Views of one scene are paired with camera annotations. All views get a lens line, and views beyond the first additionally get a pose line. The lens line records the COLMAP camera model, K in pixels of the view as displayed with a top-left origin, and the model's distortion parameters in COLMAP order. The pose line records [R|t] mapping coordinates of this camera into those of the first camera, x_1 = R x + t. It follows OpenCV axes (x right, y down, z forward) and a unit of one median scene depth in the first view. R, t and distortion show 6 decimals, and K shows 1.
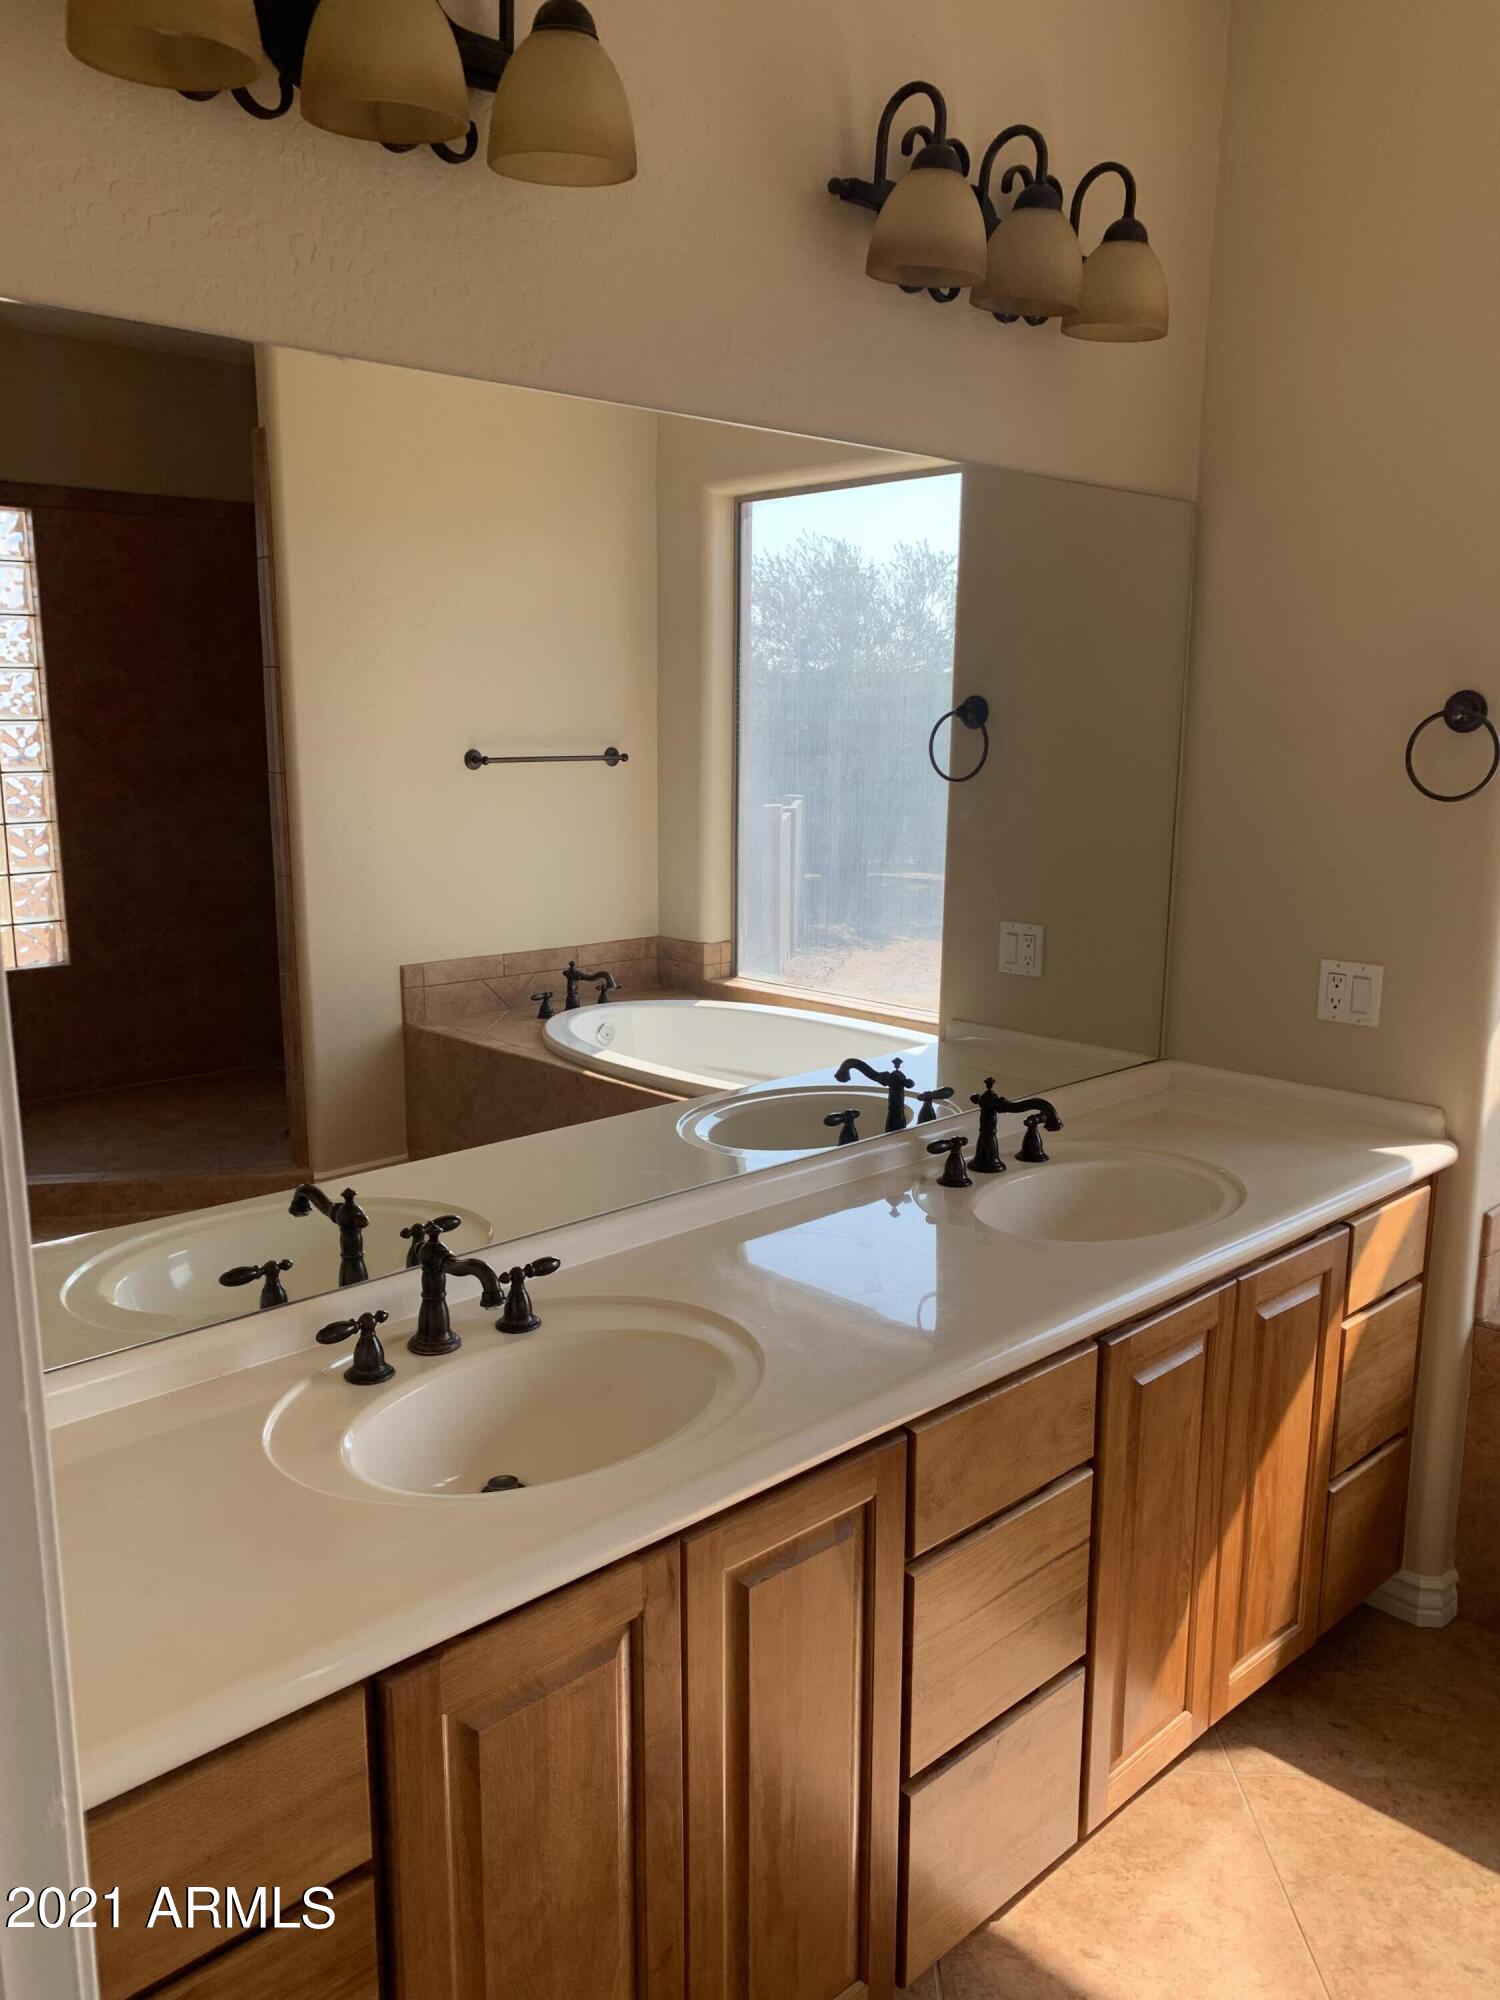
lens RADIAL K [[1532.0, 0, 738.8], [0, 1532.0, 1008.7], [0, 0, 1]] dist [0.037685, -0.025982]
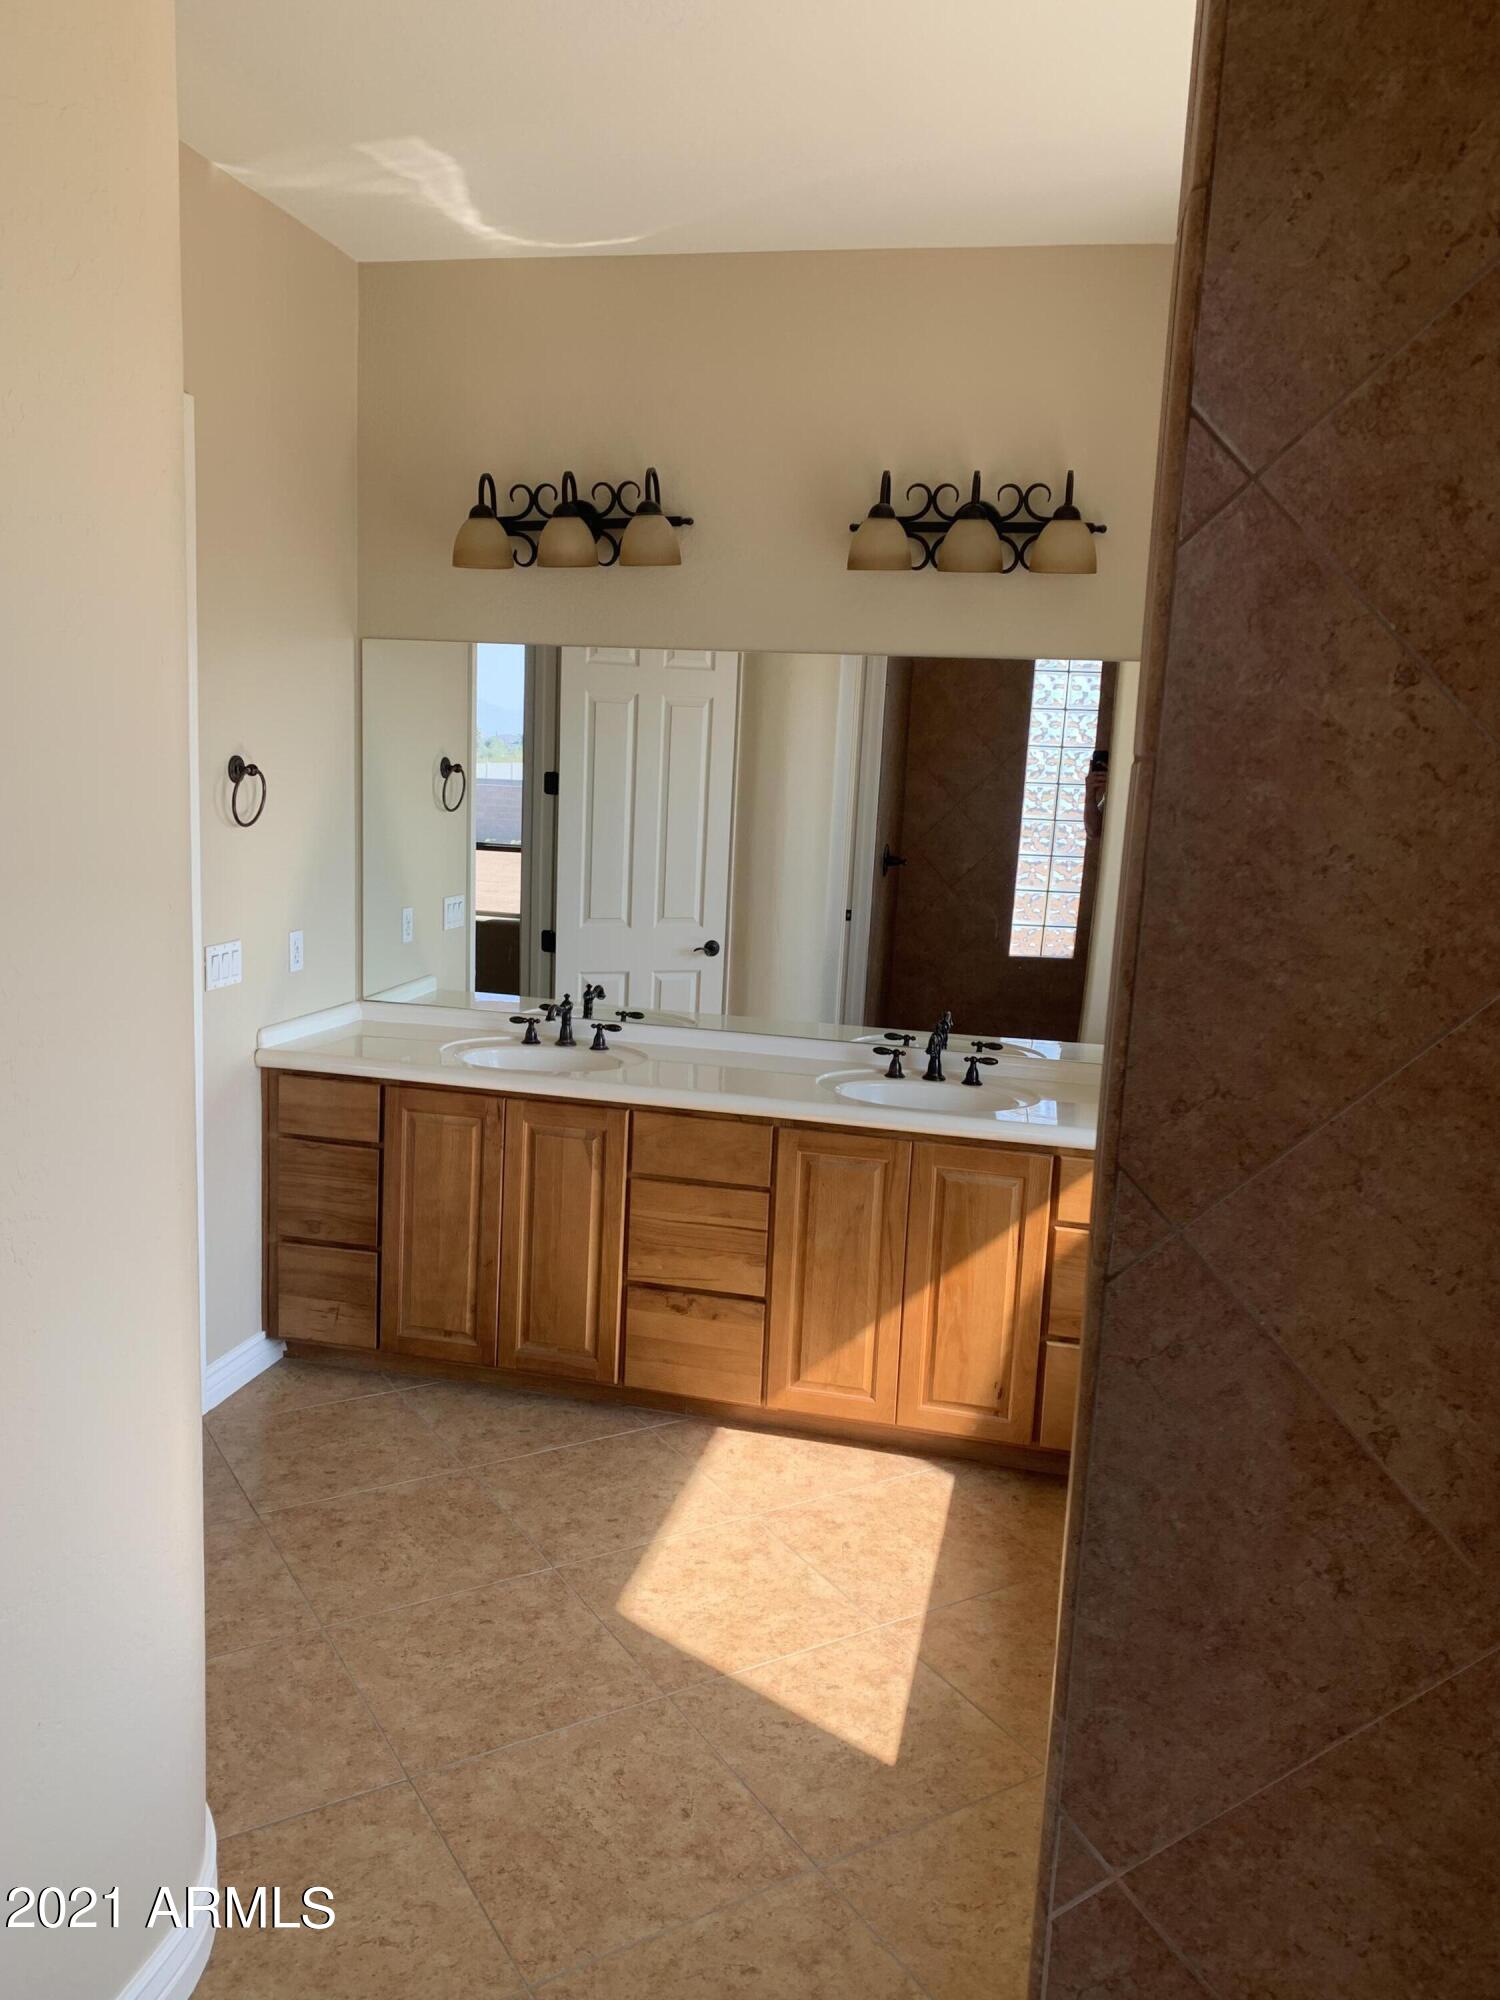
lens RADIAL K [[1532.0, 0, 749.3], [0, 1532.0, 994.7], [0, 0, 1]] dist [0.037685, -0.025982]
pose [[0.562310, 0.164174, -0.810466, 1.432503], [-0.206459, 0.976928, 0.054650, -0.033462], [0.800739, 0.136597, 0.583231, -0.129036]]
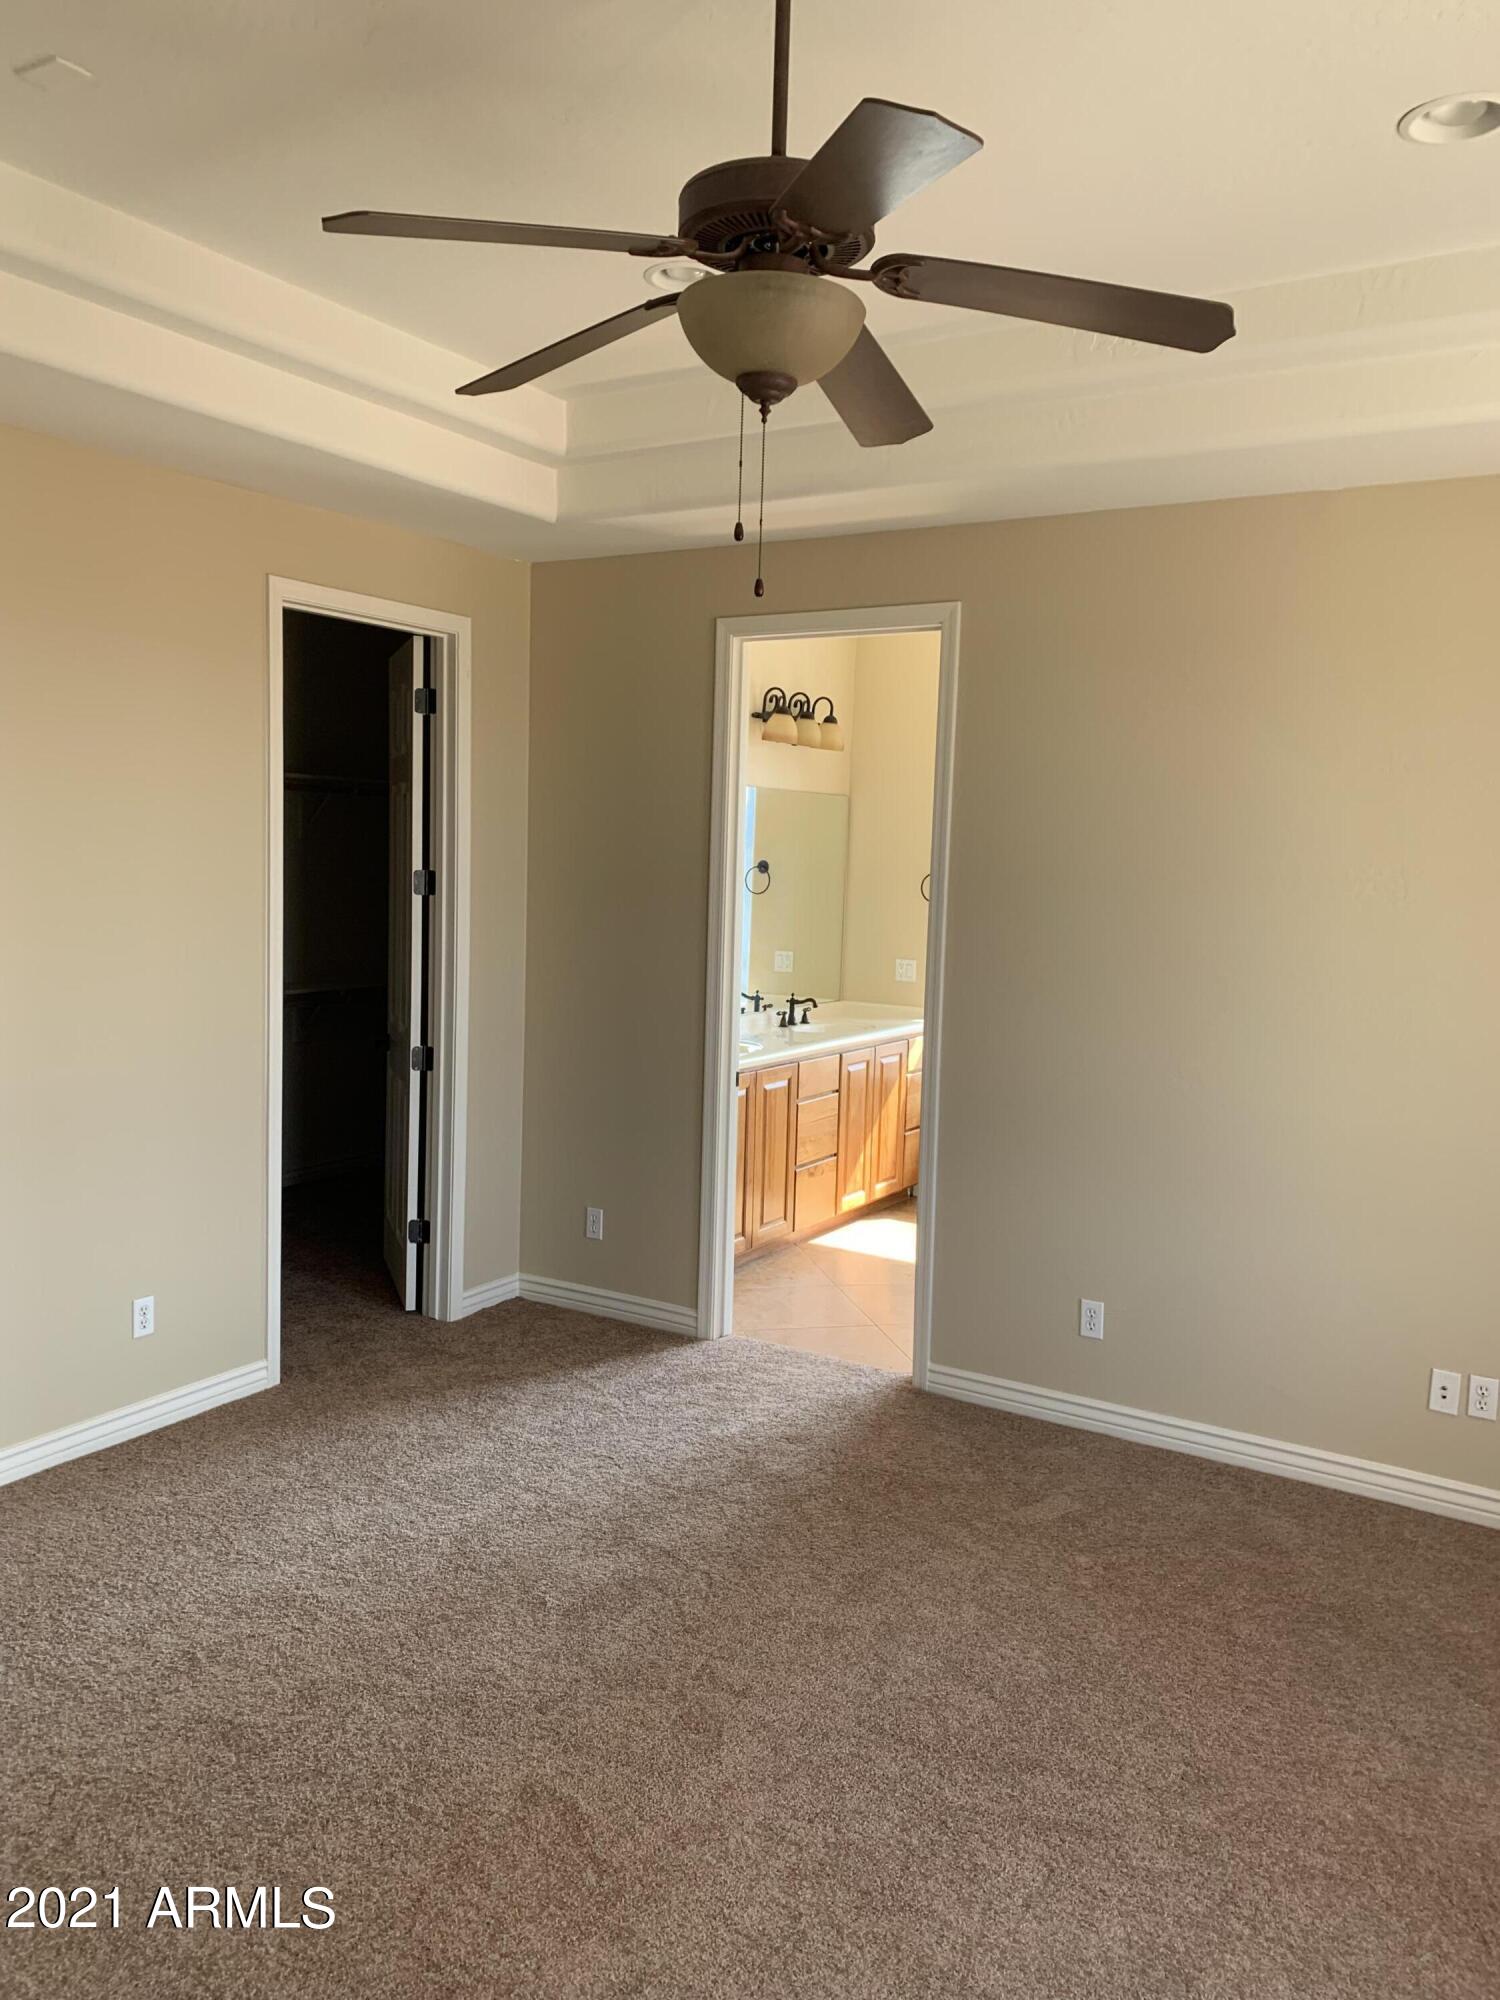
lens RADIAL K [[1532.0, 0, 752.2], [0, 1532.0, 1001.5], [0, 0, 1]] dist [0.037685, -0.025982]
pose [[0.963390, 0.002357, 0.268095, -0.724744], [0.020449, 0.996403, -0.082241, 0.312681], [-0.267324, 0.084712, 0.959876, -1.866177]]
